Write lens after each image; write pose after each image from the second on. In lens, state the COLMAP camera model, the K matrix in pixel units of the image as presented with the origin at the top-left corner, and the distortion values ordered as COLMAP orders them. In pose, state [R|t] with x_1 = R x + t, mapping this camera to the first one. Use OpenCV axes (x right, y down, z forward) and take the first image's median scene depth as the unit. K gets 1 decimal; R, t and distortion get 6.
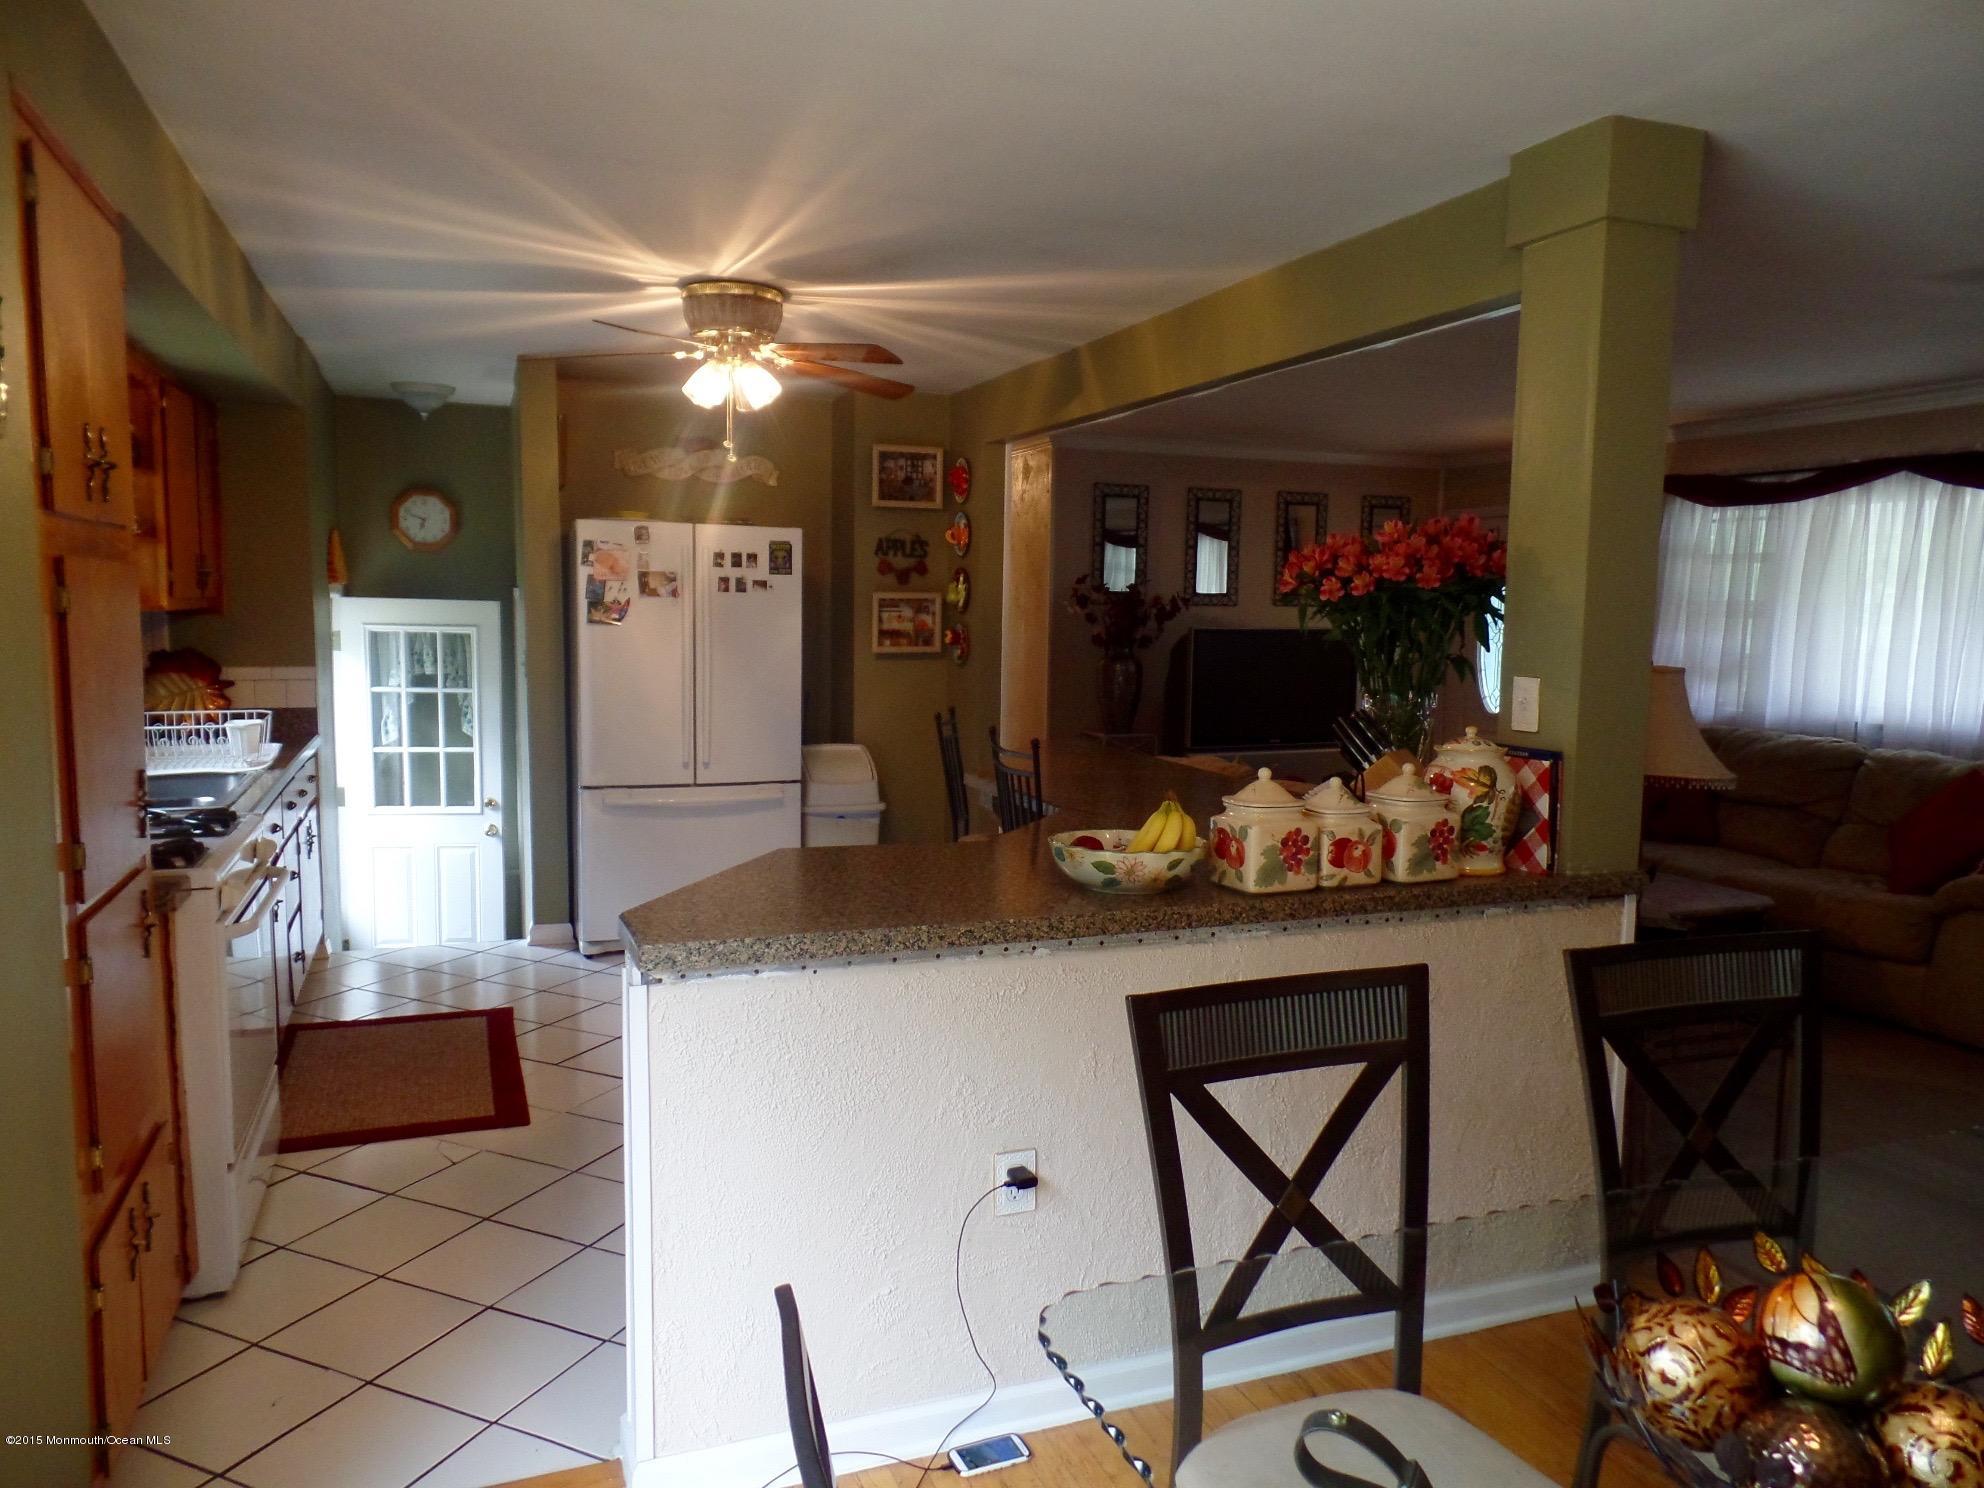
lens RADIAL K [[1381.7, 0, 1005.8], [0, 1381.7, 745.8], [0, 0, 1]] dist [0.009224, 0.005562]
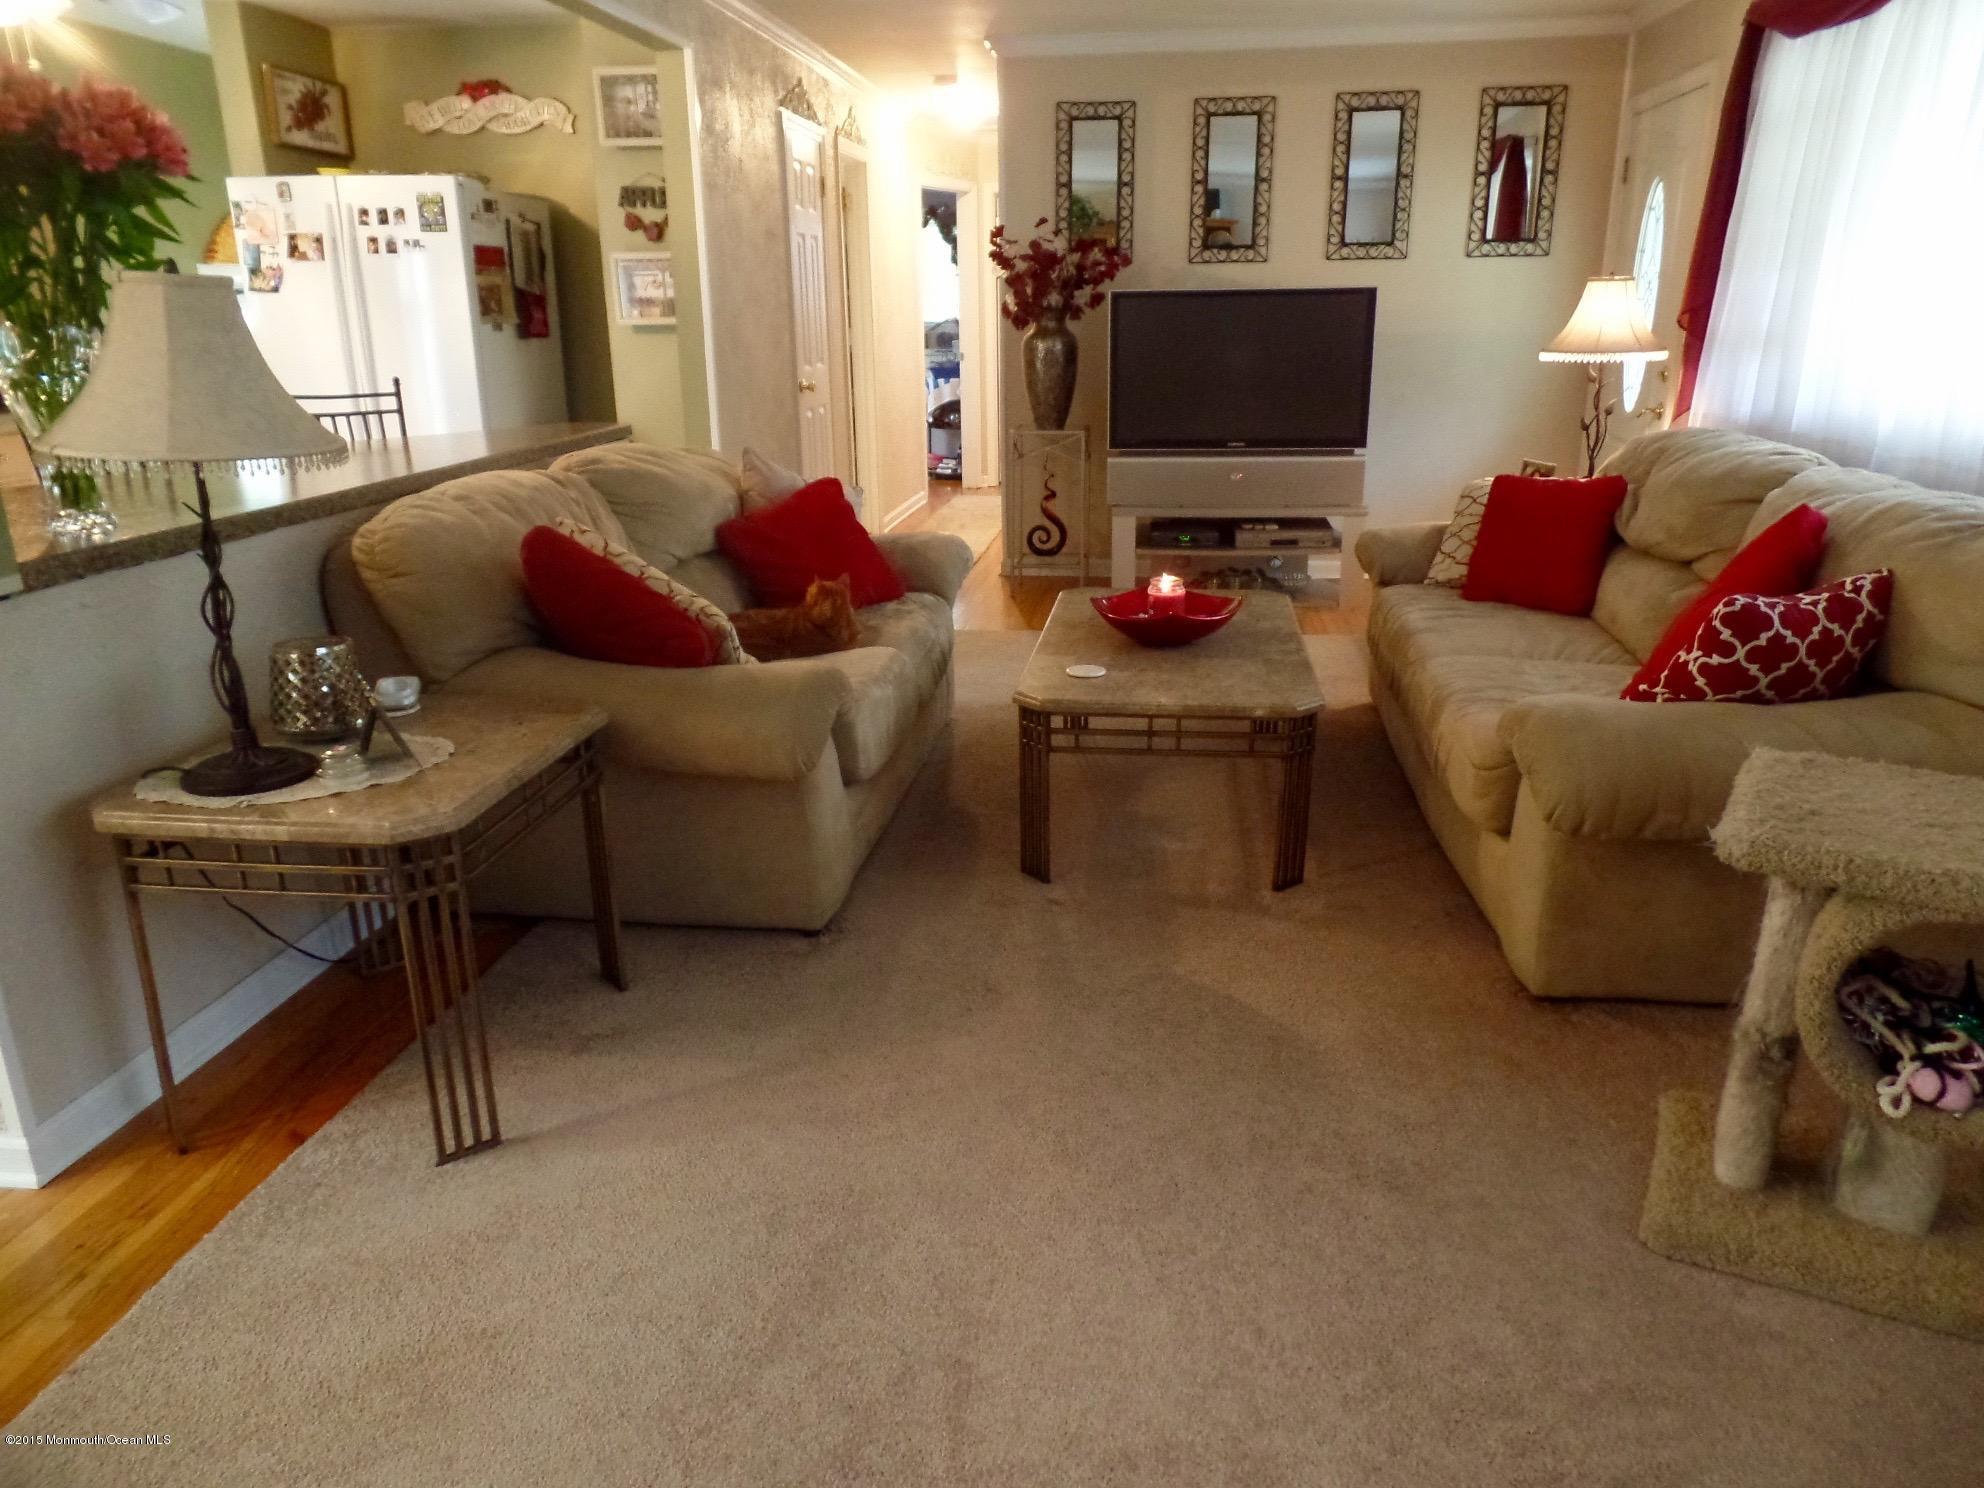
lens RADIAL K [[1381.7, 0, 995.5], [0, 1381.7, 753.3], [0, 0, 1]] dist [0.009224, 0.005562]
pose [[0.874298, 0.128281, -0.468131, 0.635931], [-0.028295, 0.976274, 0.214681, 0.004257], [0.484563, -0.174450, 0.857185, 0.344592]]
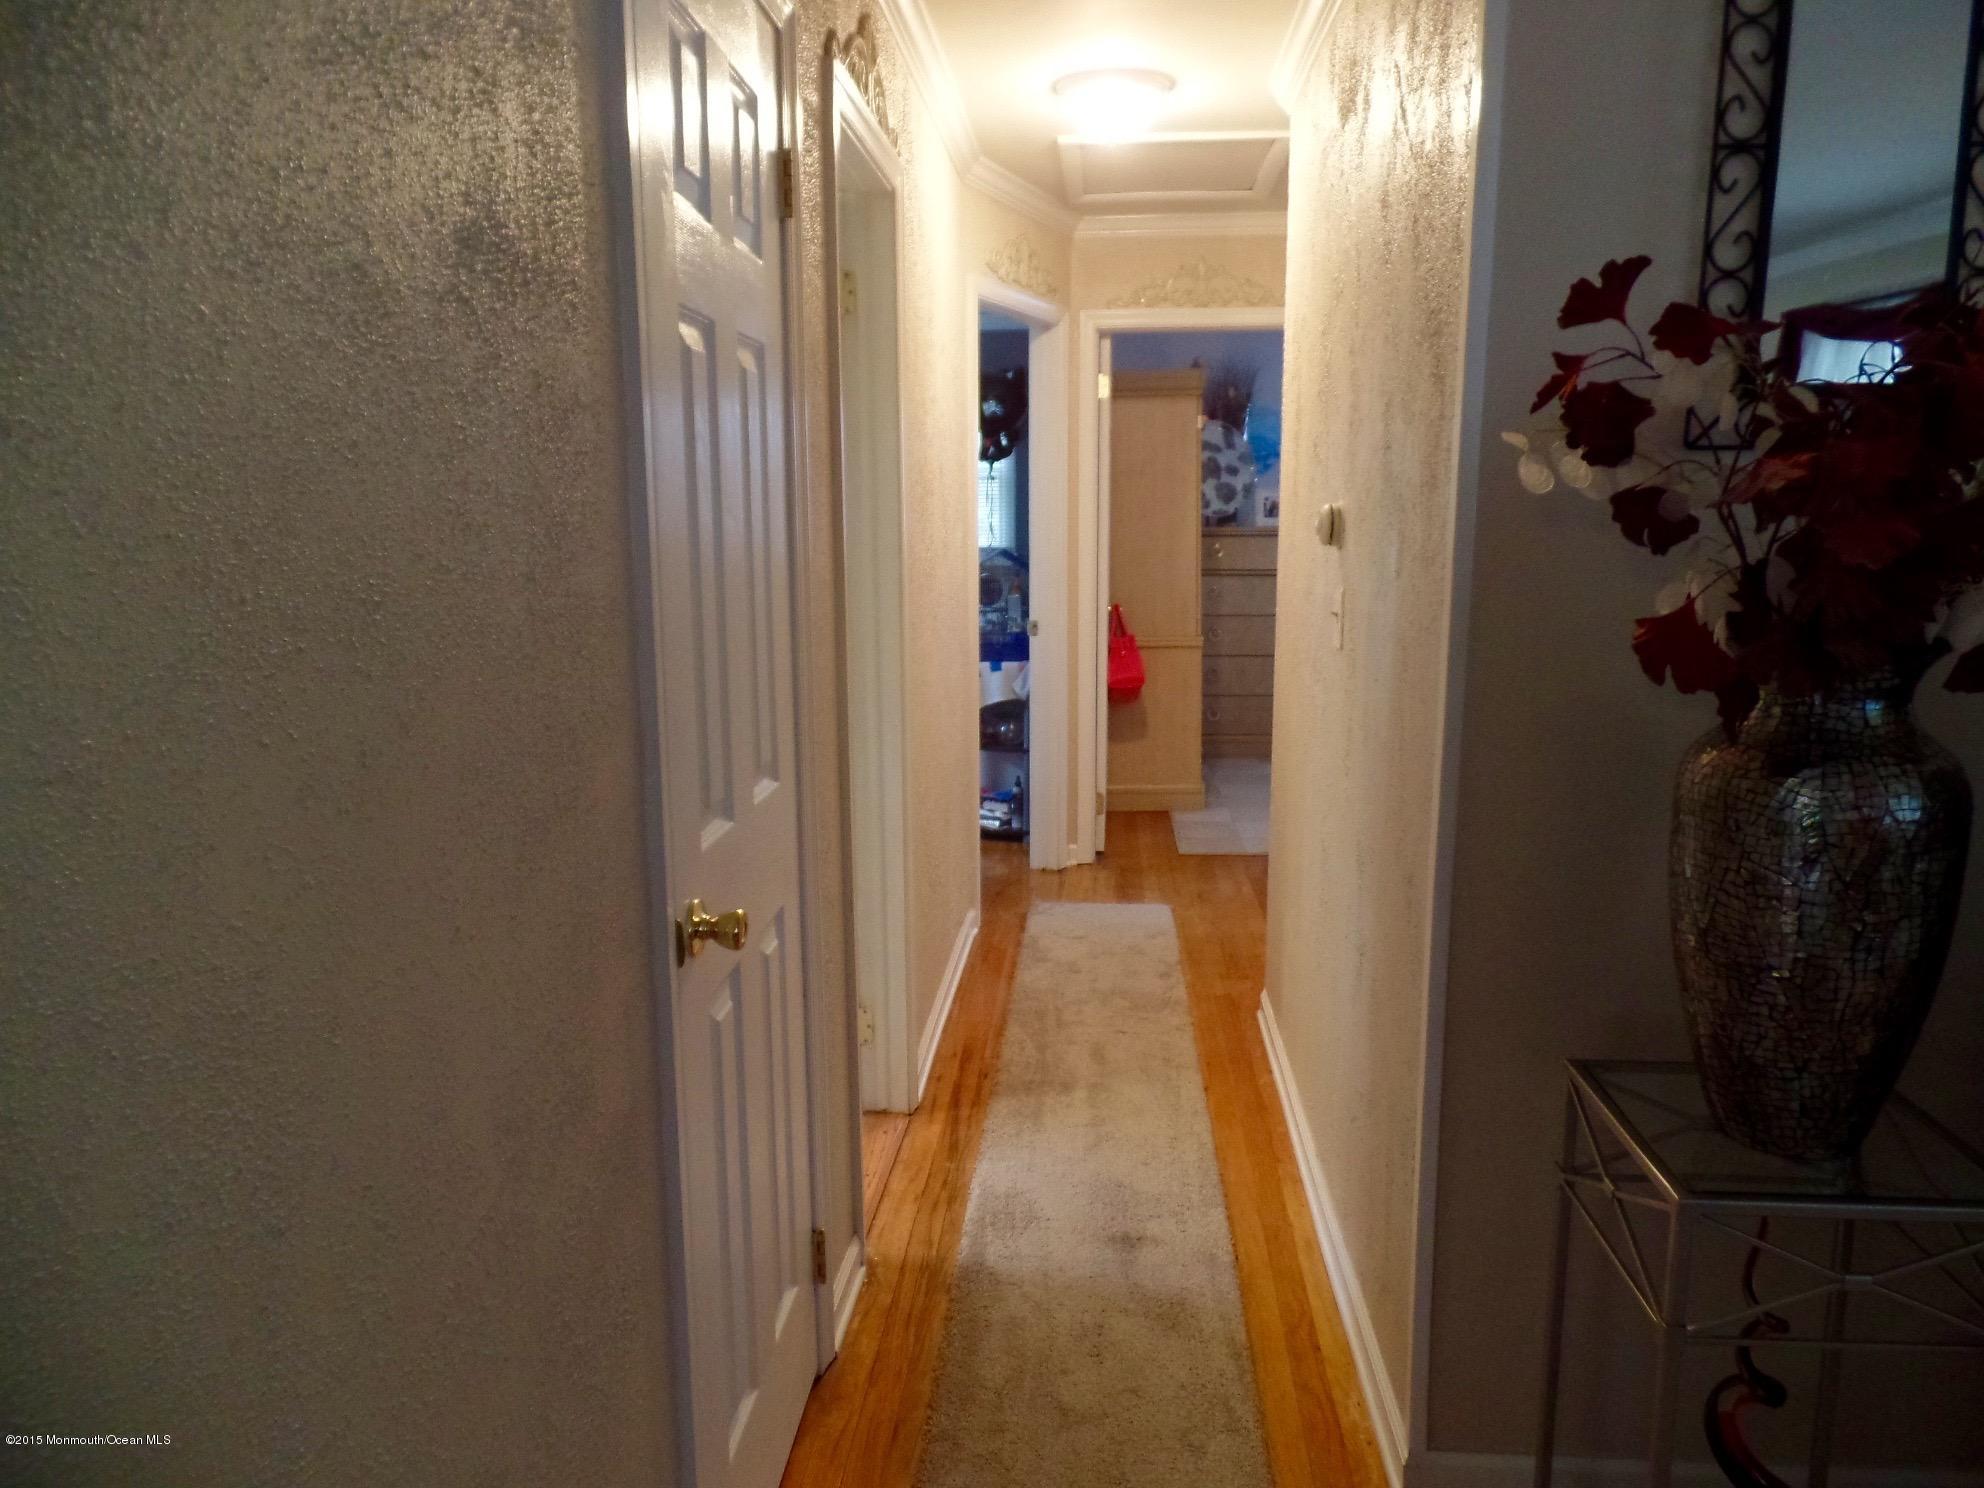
lens RADIAL K [[1381.7, 0, 1002.0], [0, 1381.7, 747.1], [0, 0, 1]] dist [0.009224, 0.005562]
pose [[0.894927, 0.065578, -0.441367, 0.091901], [-0.033735, 0.996254, 0.079622, -0.101393], [0.444935, -0.056367, 0.893787, 1.091143]]
